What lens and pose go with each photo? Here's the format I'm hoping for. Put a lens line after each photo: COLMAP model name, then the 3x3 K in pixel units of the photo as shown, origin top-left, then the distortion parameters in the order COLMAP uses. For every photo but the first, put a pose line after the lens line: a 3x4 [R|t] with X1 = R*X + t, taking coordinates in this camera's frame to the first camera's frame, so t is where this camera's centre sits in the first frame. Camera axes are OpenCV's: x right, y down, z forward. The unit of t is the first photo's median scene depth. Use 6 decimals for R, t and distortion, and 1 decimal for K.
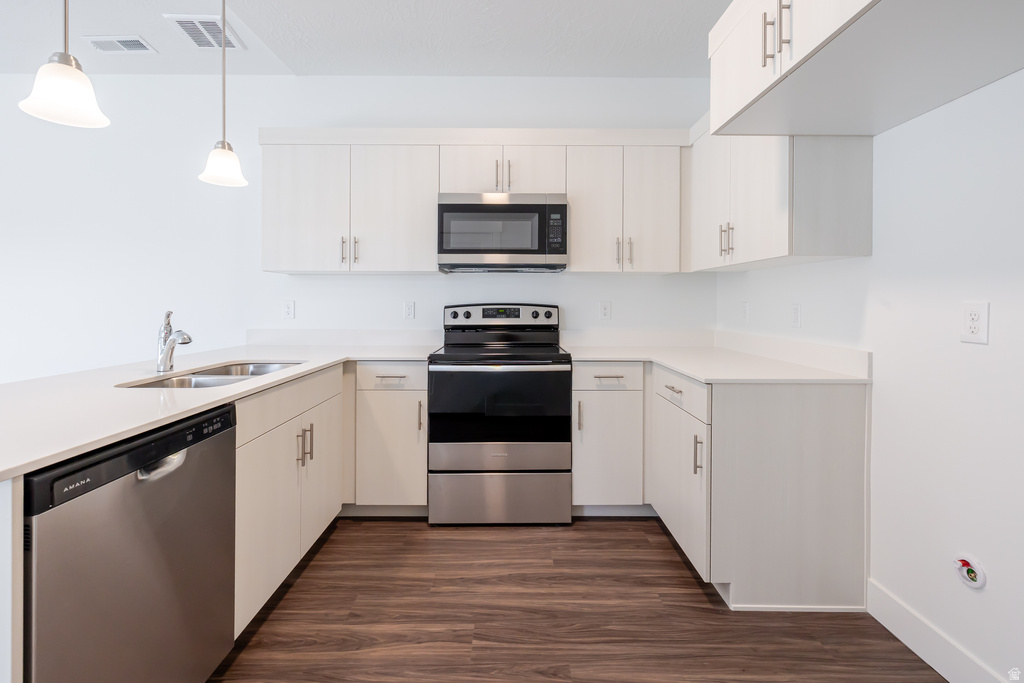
lens RADIAL K [[437.6, 0, 512.1], [0, 437.6, 307.2], [0, 0, 1]] dist [0.001489, 0.000418]
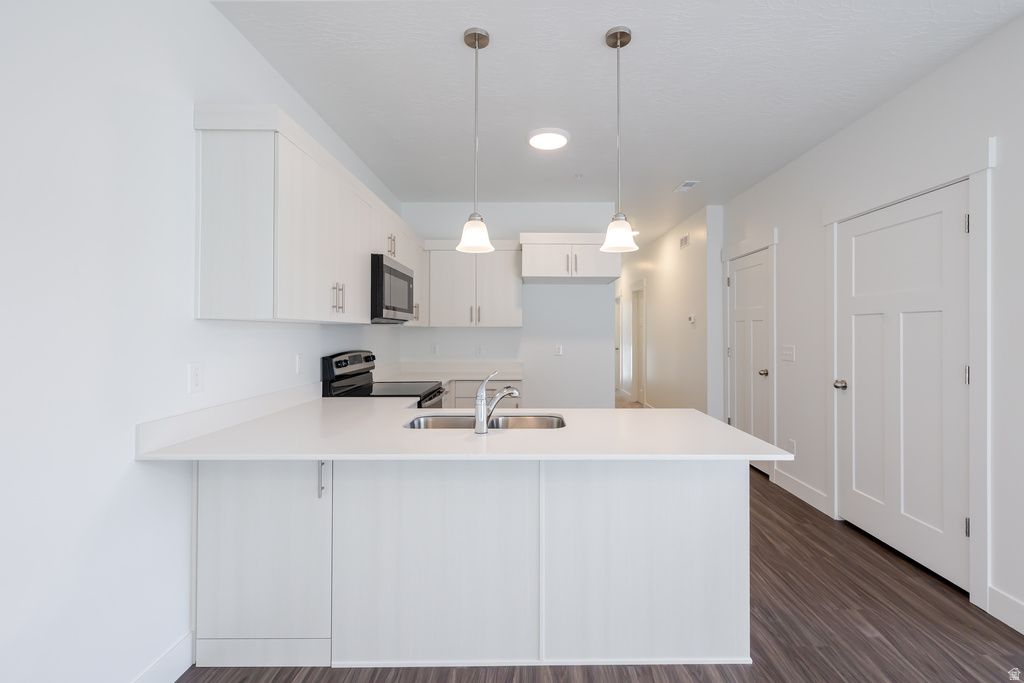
lens RADIAL K [[437.6, 0, 520.3], [0, 437.6, 330.6], [0, 0, 1]] dist [0.001489, 0.000418]
pose [[0.007329, -0.000344, 0.999973, -1.254131], [0.011772, 0.999931, 0.000258, -0.062097], [-0.999904, 0.011770, 0.007333, 0.629890]]
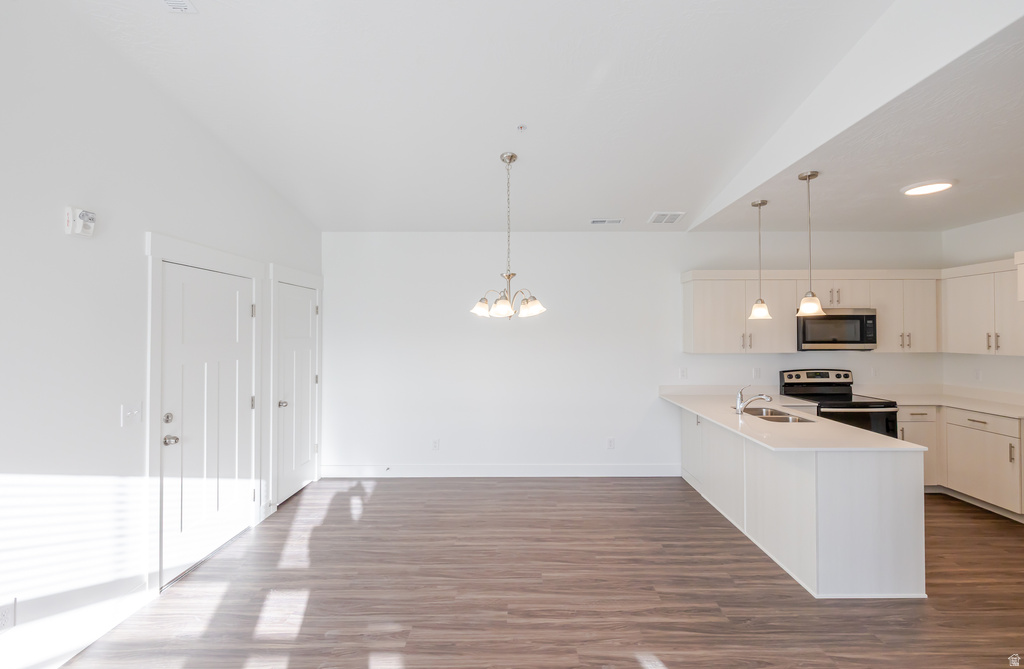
lens RADIAL K [[440.9, 0, 521.8], [0, 440.9, 329.0], [0, 0, 1]] dist [0.000702, -0.000063]
pose [[0.999873, -0.007027, -0.014283, -1.236409], [0.006743, 0.999780, -0.019849, -0.150087], [0.014420, 0.019750, 0.999701, -0.761094]]
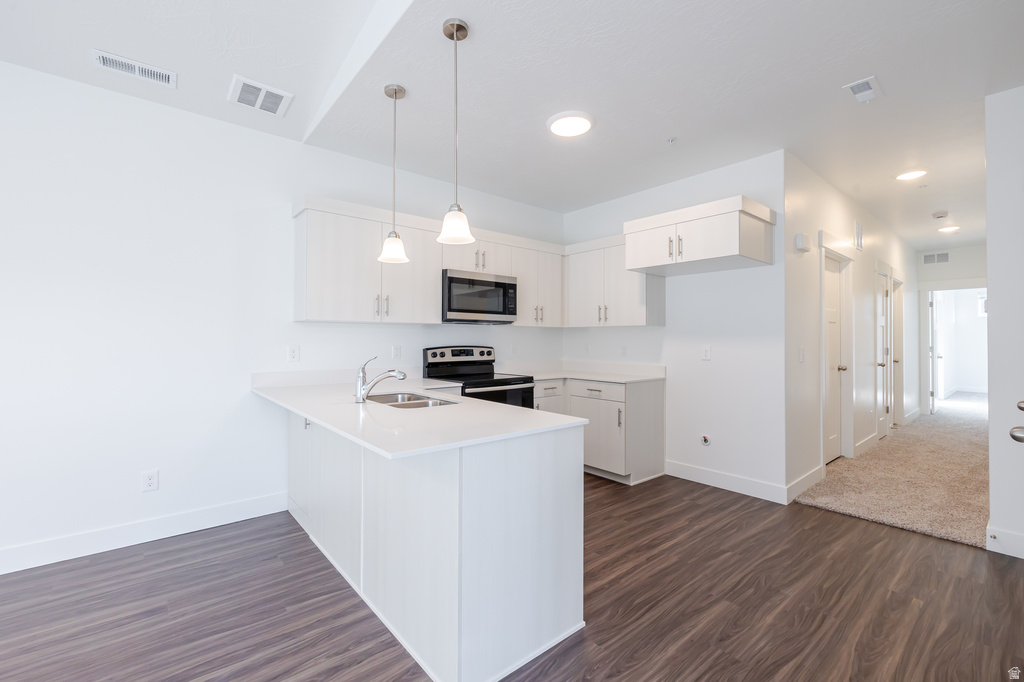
lens RADIAL K [[437.6, 0, 510.2], [0, 437.6, 335.0], [0, 0, 1]] dist [0.001489, 0.000418]
pose [[0.773324, 0.006821, 0.633974, -0.888060], [0.005406, 0.999835, -0.017350, -0.020911], [-0.633988, 0.016845, 0.773160, -0.215717]]
